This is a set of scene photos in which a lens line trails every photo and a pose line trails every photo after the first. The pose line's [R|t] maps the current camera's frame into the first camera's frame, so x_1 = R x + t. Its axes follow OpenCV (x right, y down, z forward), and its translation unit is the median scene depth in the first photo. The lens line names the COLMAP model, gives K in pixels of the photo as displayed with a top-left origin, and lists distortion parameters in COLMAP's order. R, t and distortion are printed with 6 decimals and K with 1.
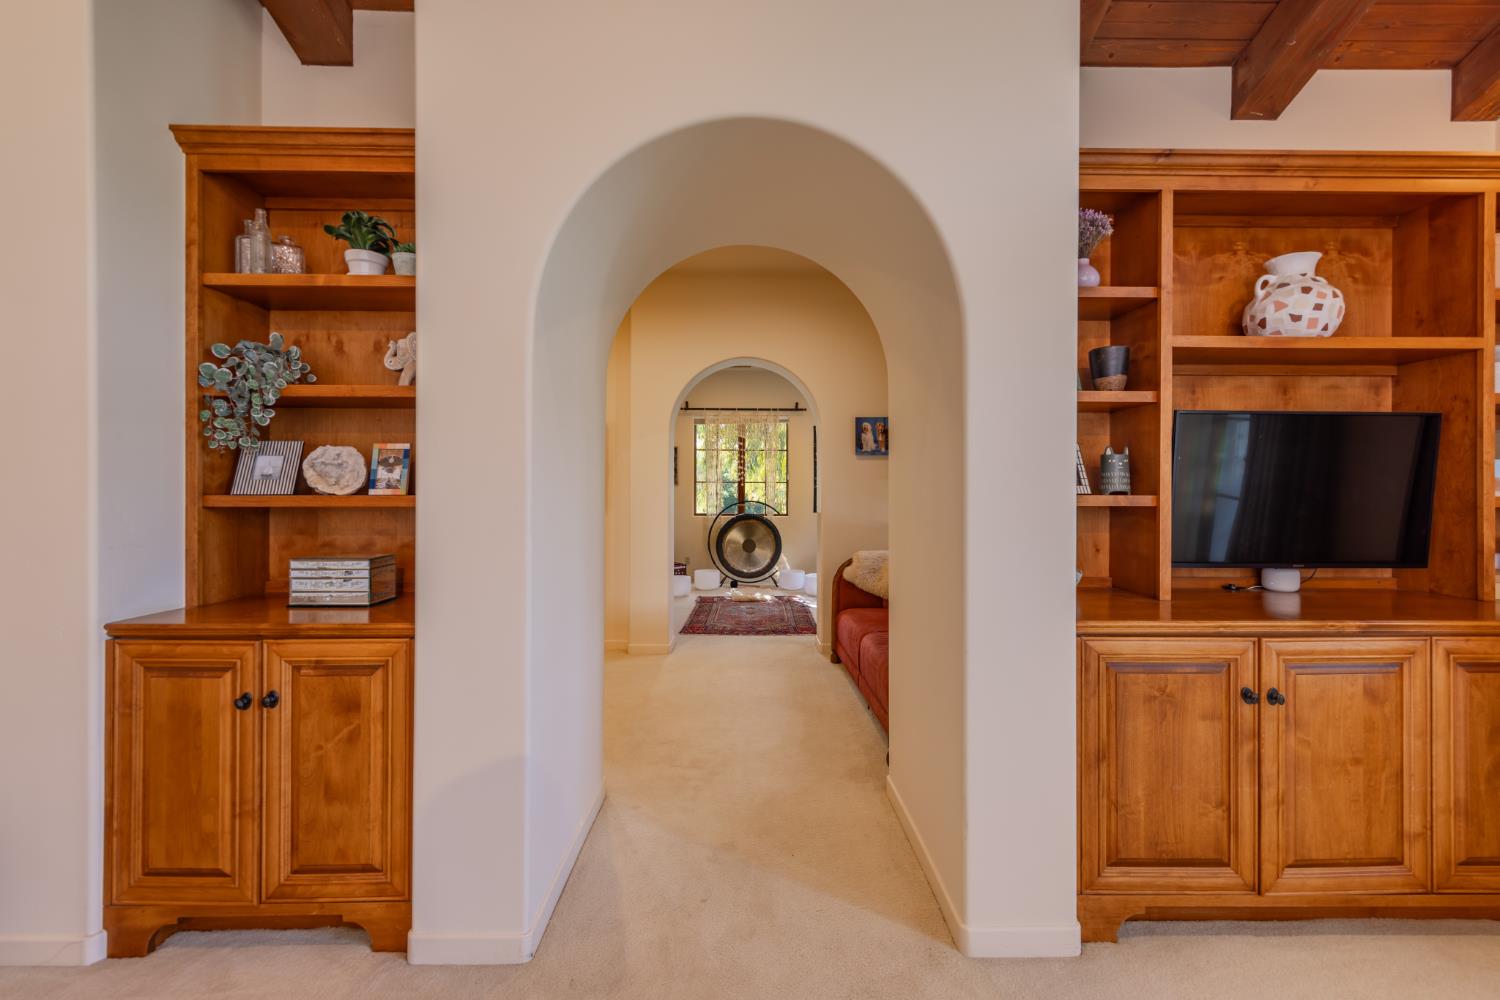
lens RADIAL K [[616.6, 0, 753.7], [0, 616.6, 492.6], [0, 0, 1]] dist [0.008007, -0.000181]
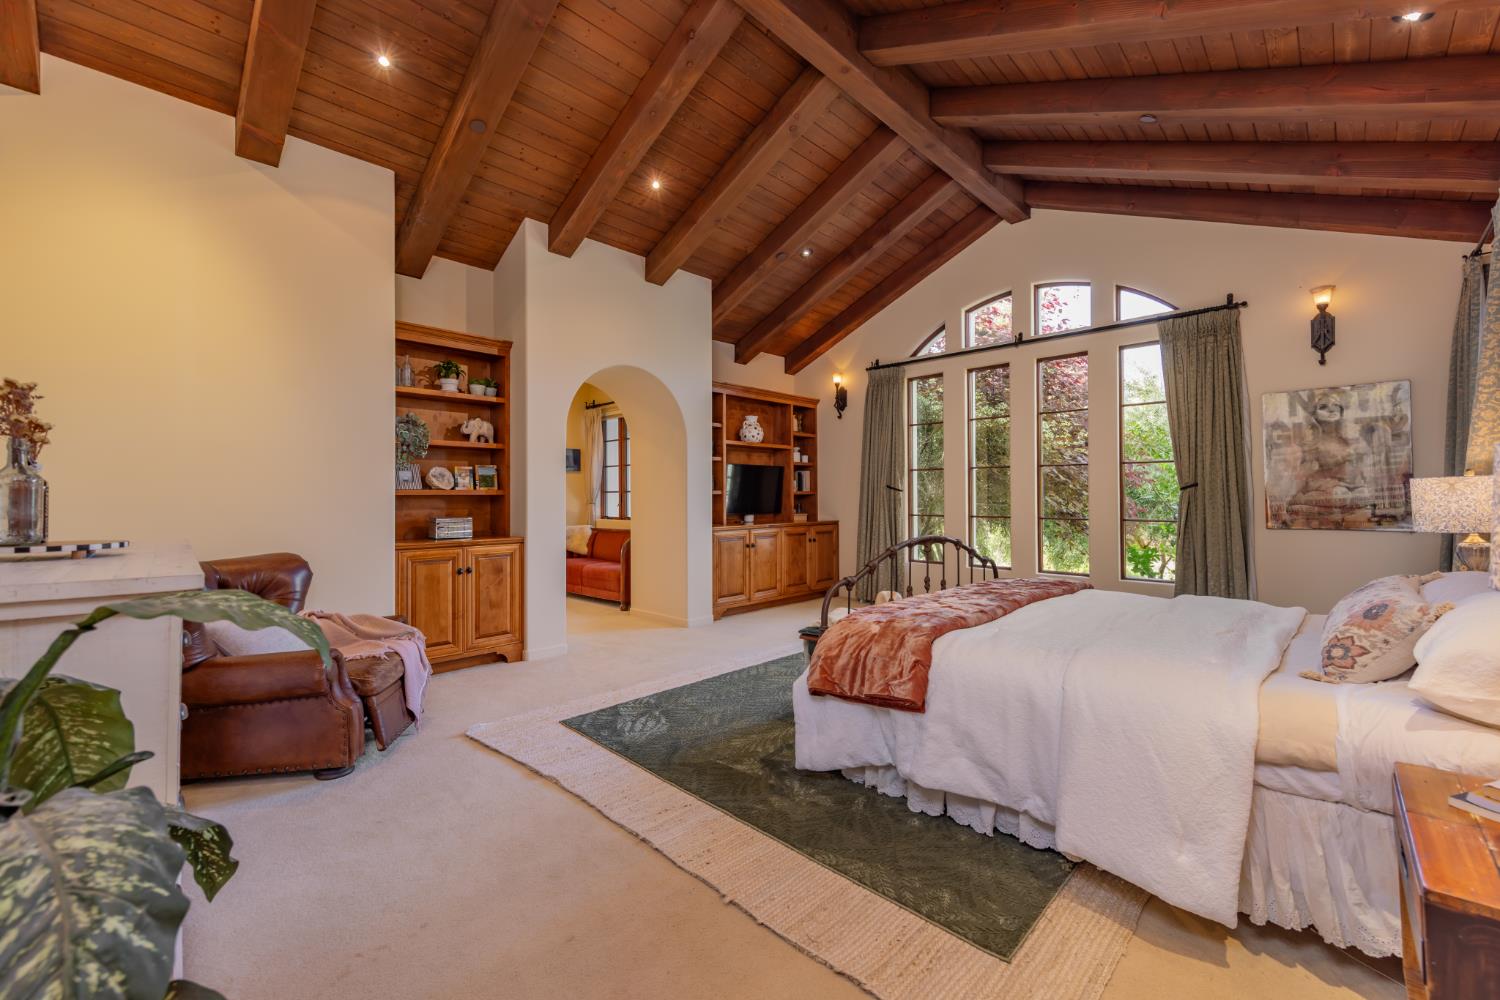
lens RADIAL K [[616.6, 0, 753.7], [0, 616.6, 492.6], [0, 0, 1]] dist [0.008007, -0.000181]
pose [[0.707957, -0.000211, 0.706255, -1.437070], [0.006043, 0.999965, -0.005759, 0.034412], [-0.706229, 0.008345, 0.707934, -1.314867]]
